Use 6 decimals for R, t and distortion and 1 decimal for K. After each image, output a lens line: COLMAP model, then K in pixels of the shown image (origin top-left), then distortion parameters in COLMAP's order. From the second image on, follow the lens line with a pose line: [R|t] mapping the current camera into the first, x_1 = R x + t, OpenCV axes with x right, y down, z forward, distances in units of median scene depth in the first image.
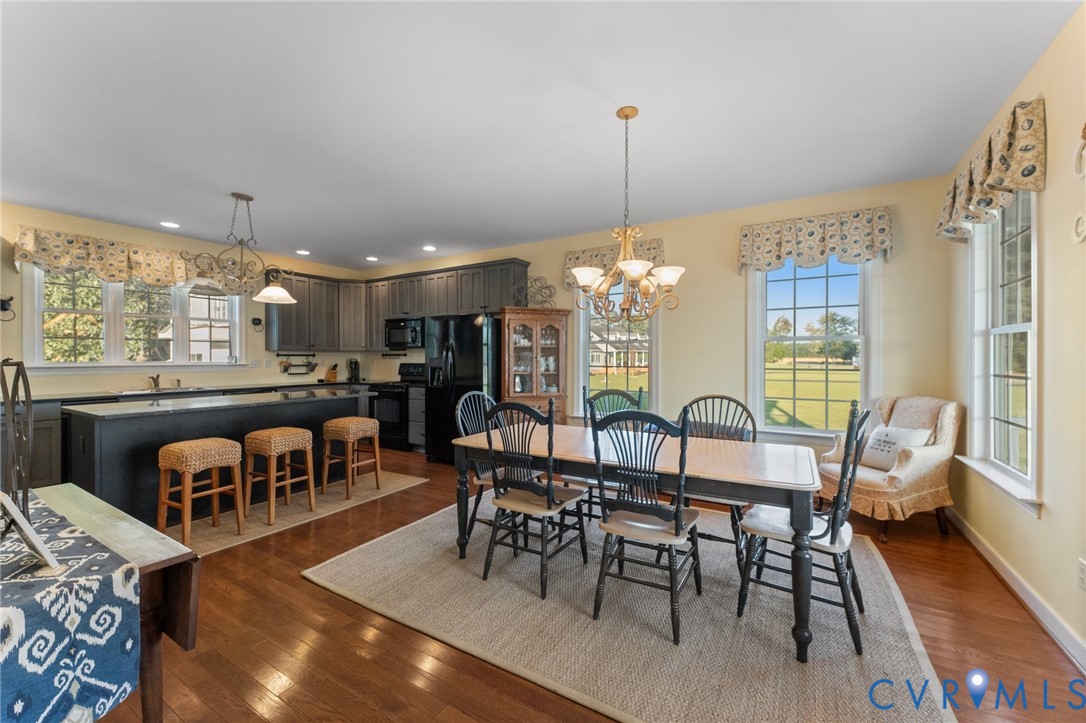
lens RADIAL K [[438.7, 0, 543.9], [0, 438.7, 358.4], [0, 0, 1]] dist [0.001050, 0.001172]
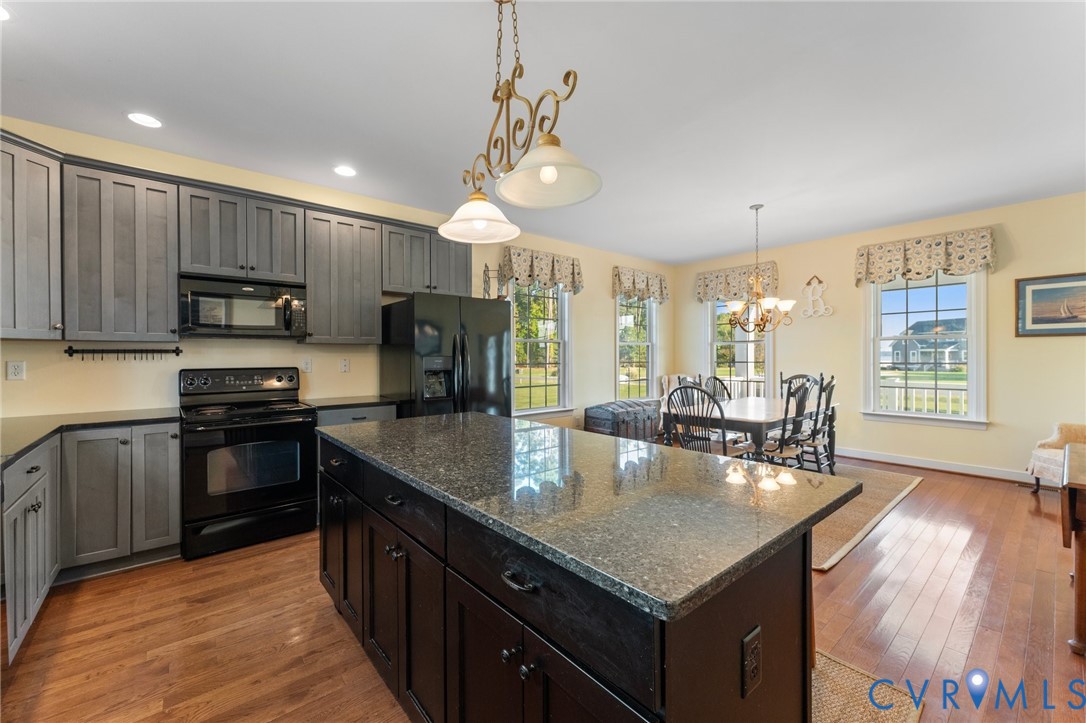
lens RADIAL K [[438.7, 0, 546.4], [0, 438.7, 356.4], [0, 0, 1]] dist [0.001050, 0.001172]
pose [[0.312545, -0.004578, 0.949892, -0.863641], [0.005455, 0.999981, 0.003024, -0.002221], [-0.949887, 0.004237, 0.312564, 0.653851]]
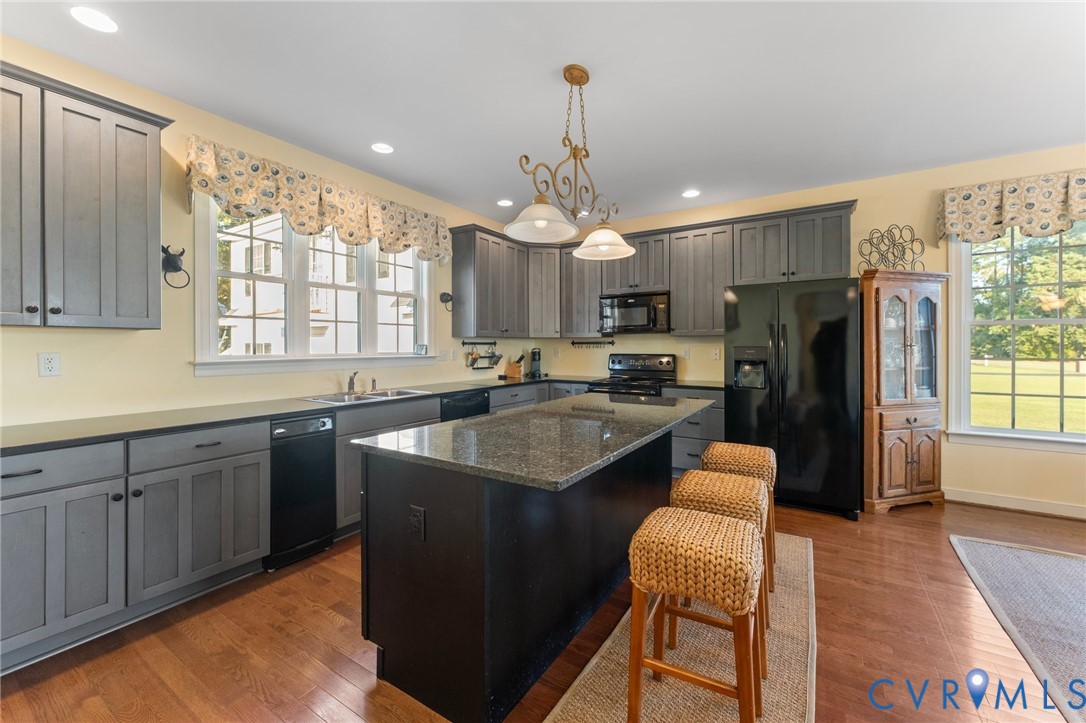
lens RADIAL K [[438.7, 0, 539.2], [0, 438.7, 346.5], [0, 0, 1]] dist [0.001050, 0.001172]
pose [[0.999756, -0.002409, -0.021942, -0.577198], [0.002357, 0.999994, -0.002402, -0.000183], [0.021947, 0.002349, 0.999756, 0.325483]]
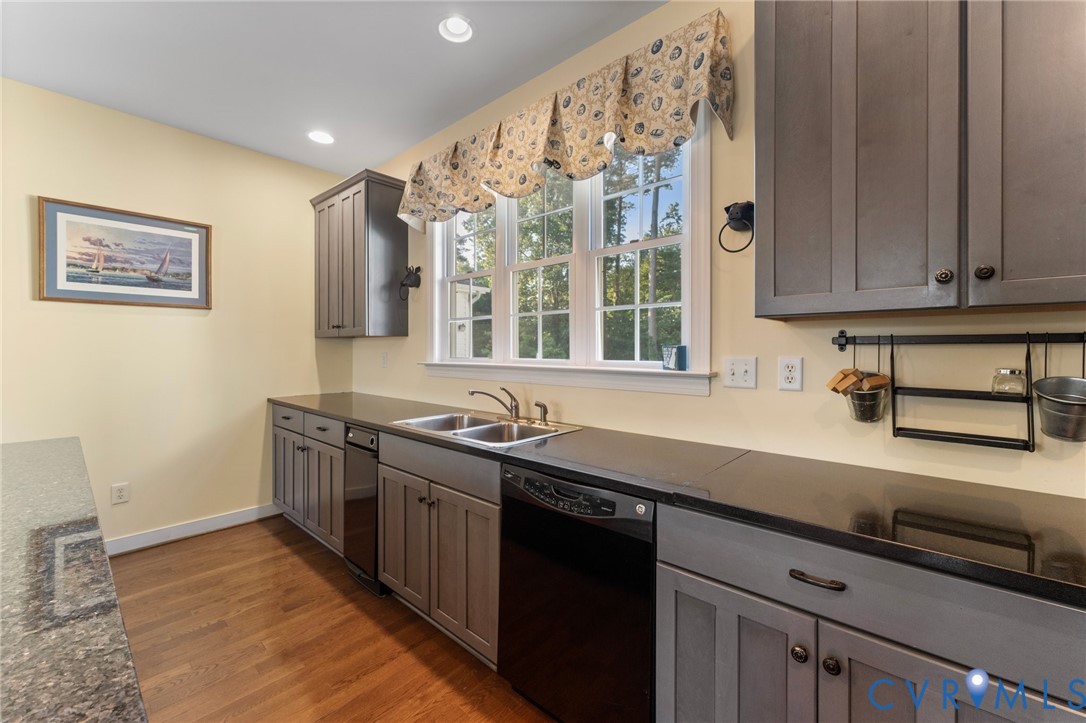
lens RADIAL K [[438.7, 0, 529.9], [0, 438.7, 344.2], [0, 0, 1]] dist [0.001050, 0.001172]
pose [[-0.188670, -0.004071, -0.982032, -0.440014], [0.001452, 0.999989, -0.004425, -0.005793], [0.982040, -0.002261, -0.188662, 1.105364]]
